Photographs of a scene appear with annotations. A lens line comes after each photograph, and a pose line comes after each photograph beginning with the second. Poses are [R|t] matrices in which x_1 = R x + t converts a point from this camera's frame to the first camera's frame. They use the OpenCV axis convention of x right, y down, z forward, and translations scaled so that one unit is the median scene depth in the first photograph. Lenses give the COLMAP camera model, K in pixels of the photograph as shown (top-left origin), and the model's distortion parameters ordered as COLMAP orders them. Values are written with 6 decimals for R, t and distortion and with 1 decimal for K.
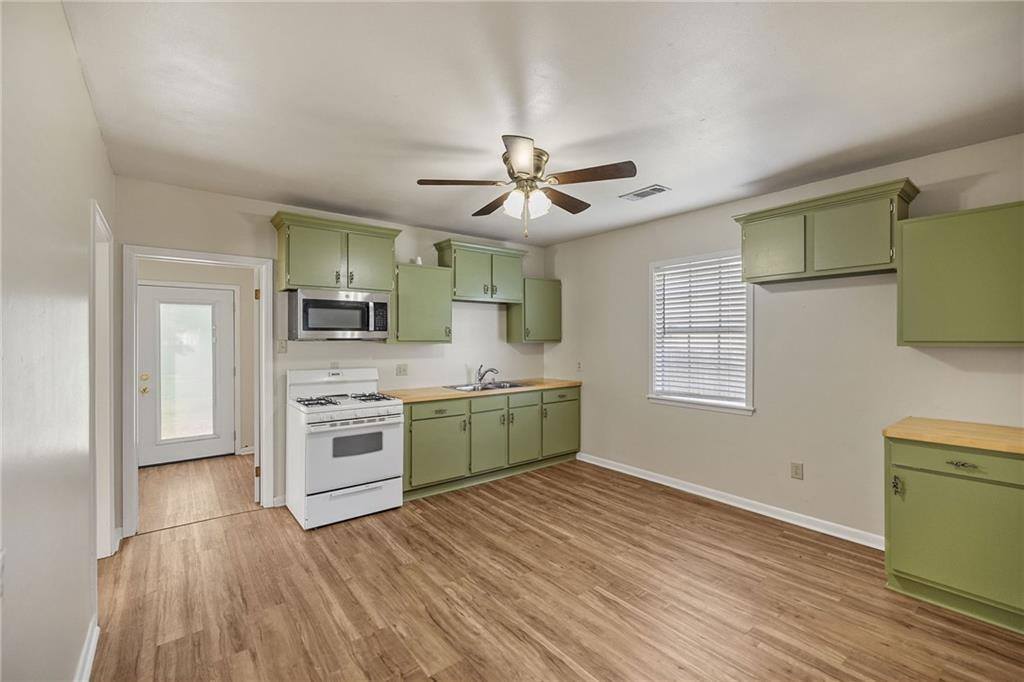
lens RADIAL K [[437.4, 0, 520.5], [0, 437.4, 339.3], [0, 0, 1]] dist [0.003405, -0.000029]
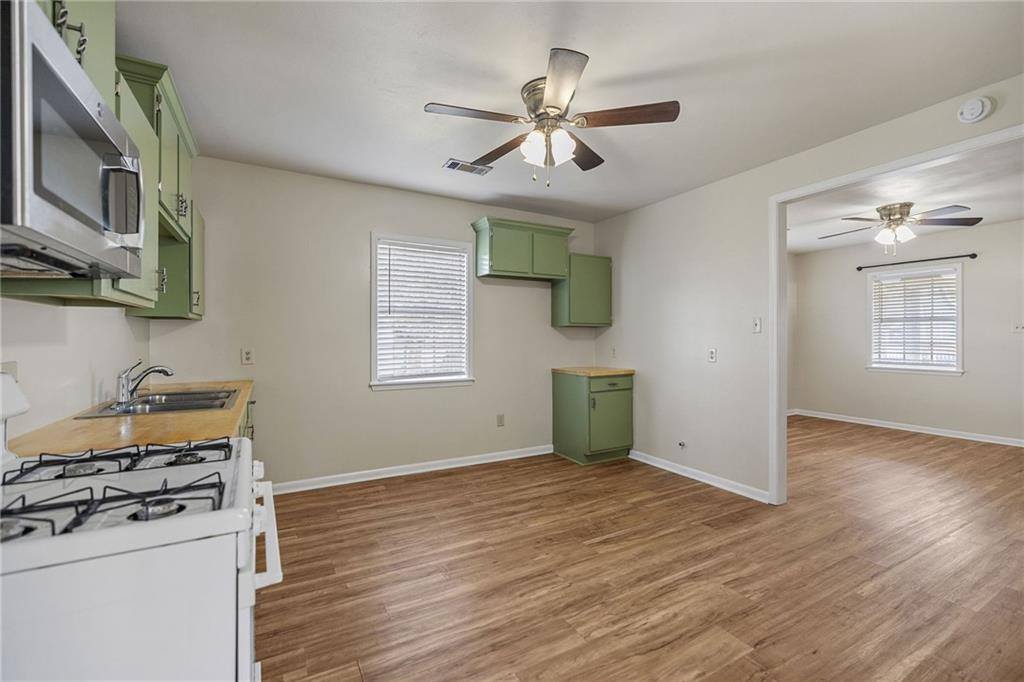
lens RADIAL K [[437.4, 0, 516.2], [0, 437.4, 337.1], [0, 0, 1]] dist [0.003405, -0.000029]
pose [[0.153232, 0.005072, 0.988177, -0.719377], [0.000726, 0.999986, -0.005246, 0.057629], [-0.988190, 0.001521, 0.153226, 0.796664]]
